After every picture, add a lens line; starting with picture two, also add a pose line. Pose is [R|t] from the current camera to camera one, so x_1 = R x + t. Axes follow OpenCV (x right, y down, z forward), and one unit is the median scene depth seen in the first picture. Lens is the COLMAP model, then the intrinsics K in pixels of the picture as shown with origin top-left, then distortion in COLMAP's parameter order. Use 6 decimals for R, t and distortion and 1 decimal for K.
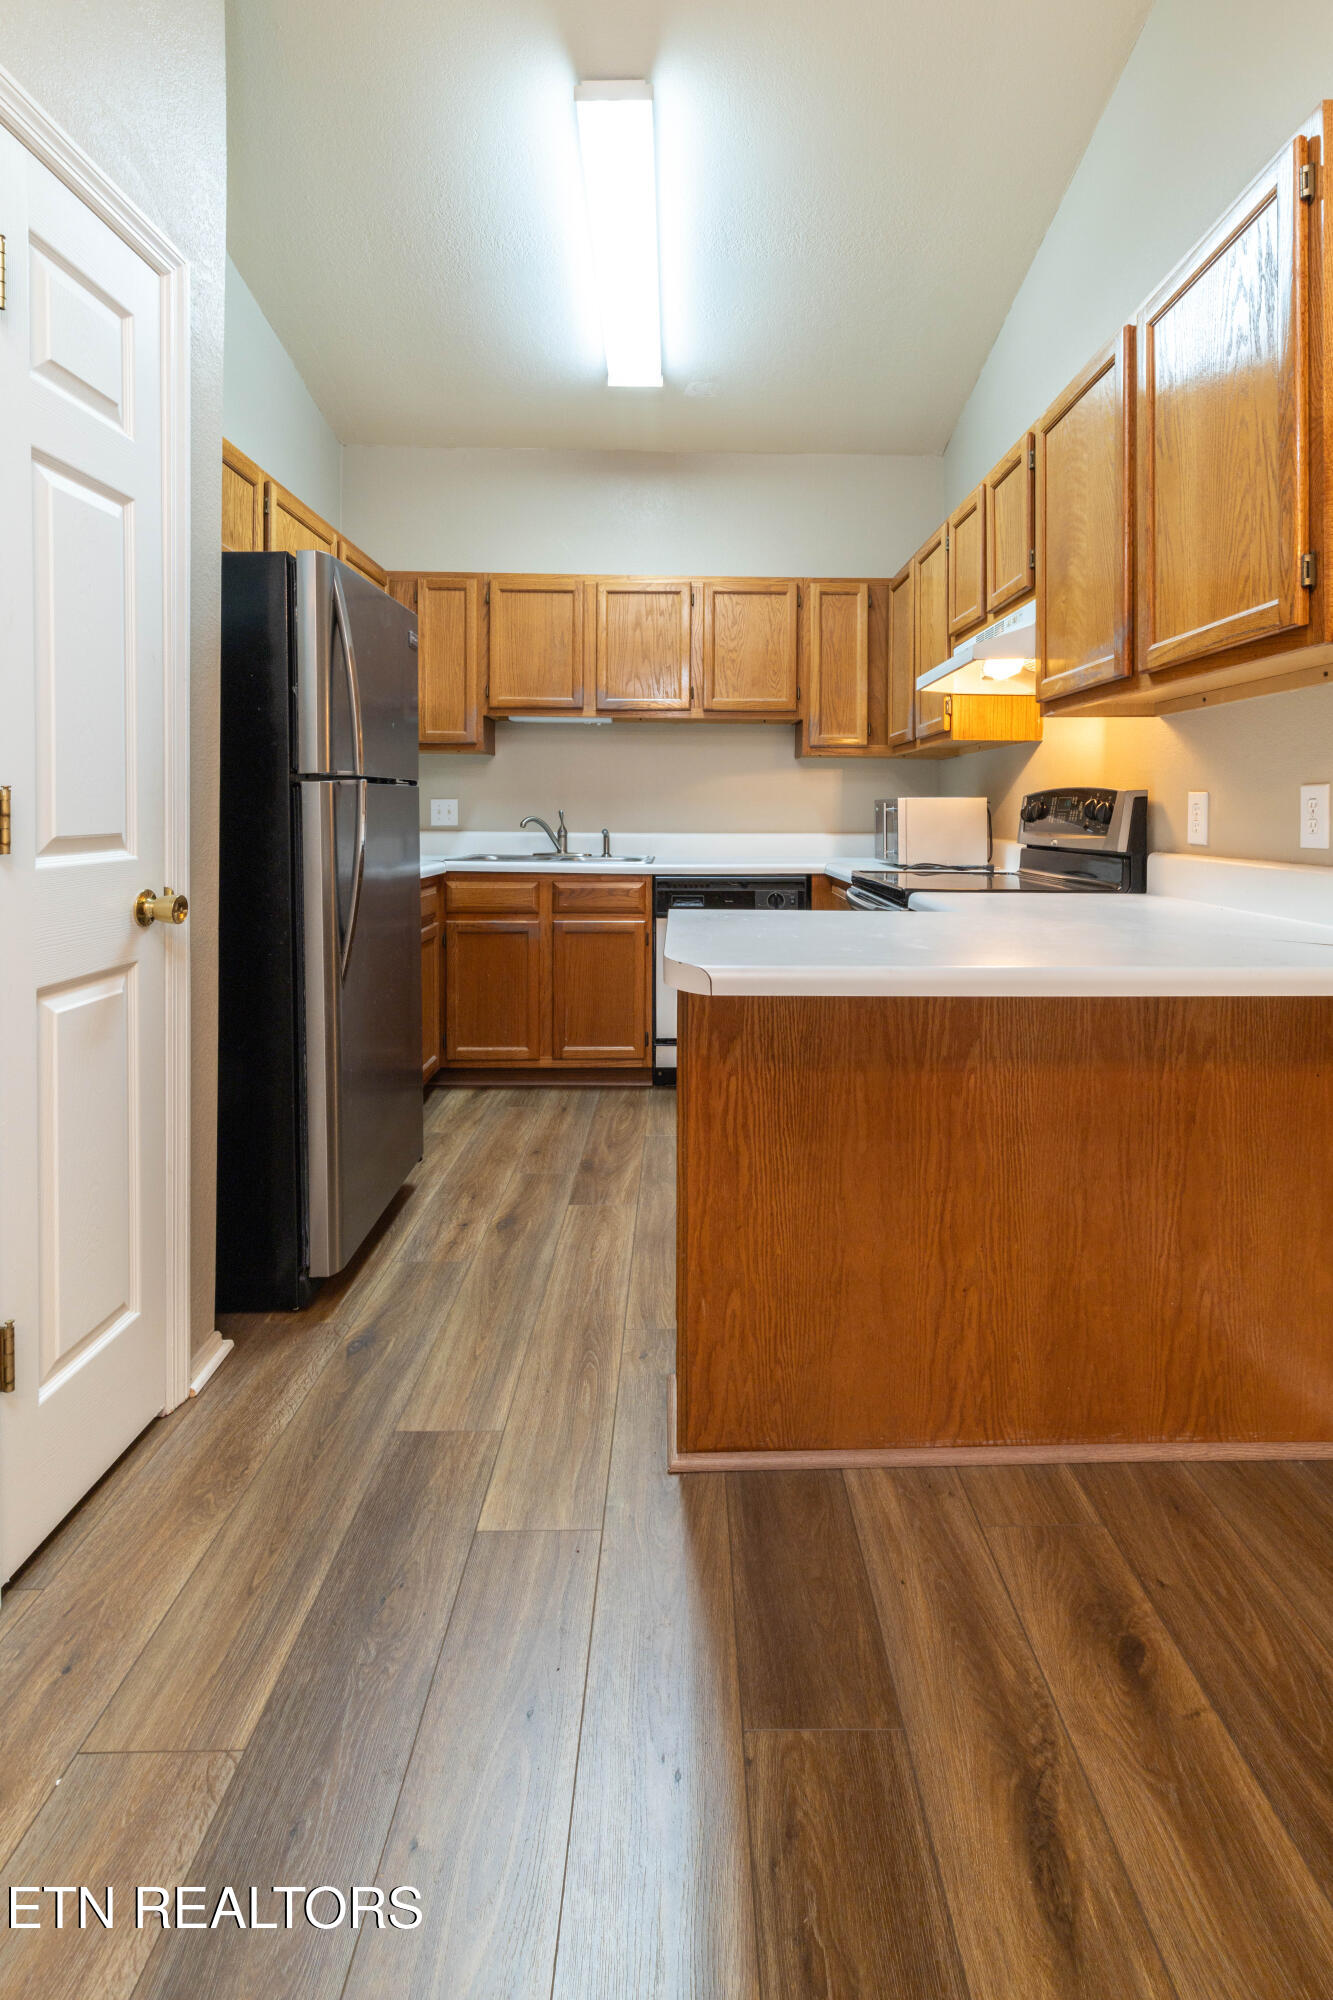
lens RADIAL K [[938.5, 0, 687.6], [0, 938.5, 813.1], [0, 0, 1]] dist [0.001037, 0.000500]
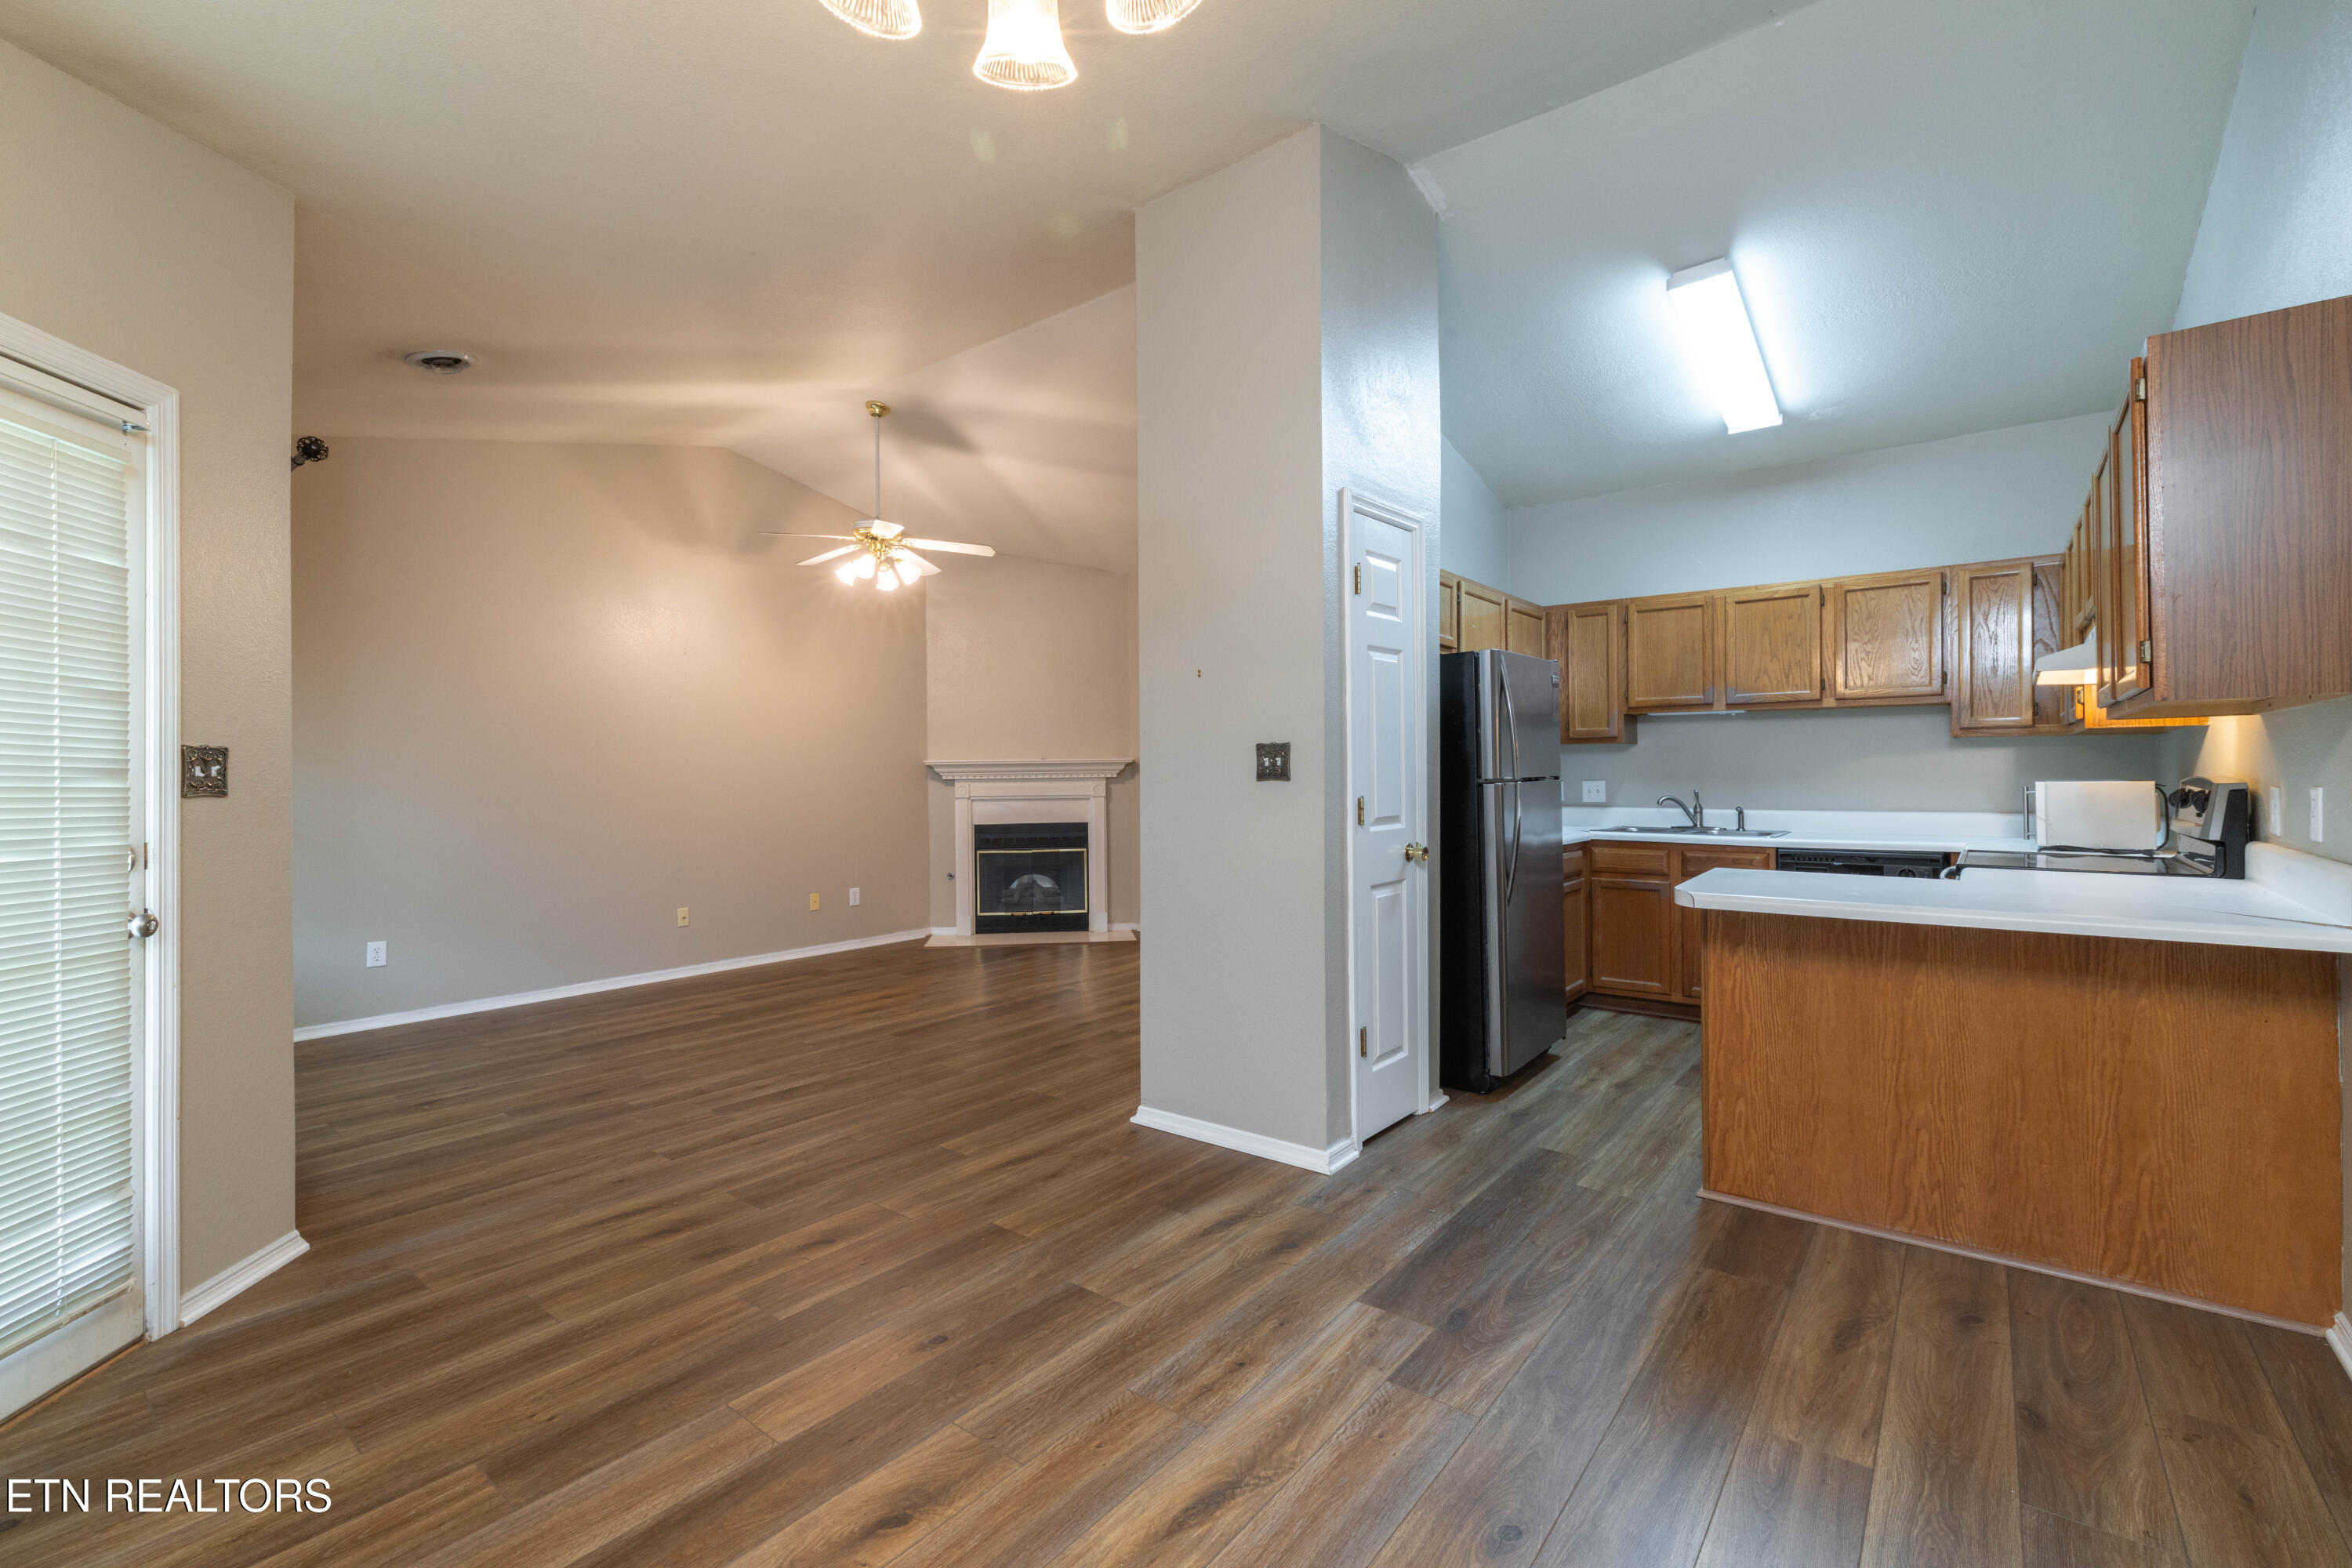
lens RADIAL K [[1040.9, 0, 1170.9], [0, 1040.9, 780.1], [0, 0, 1]] dist [-0.001601, -0.000093]
pose [[0.778918, -0.004684, -0.627109, 0.185815], [0.008836, 0.999955, 0.003506, -0.028639], [0.627064, -0.008272, 0.778924, -0.462727]]
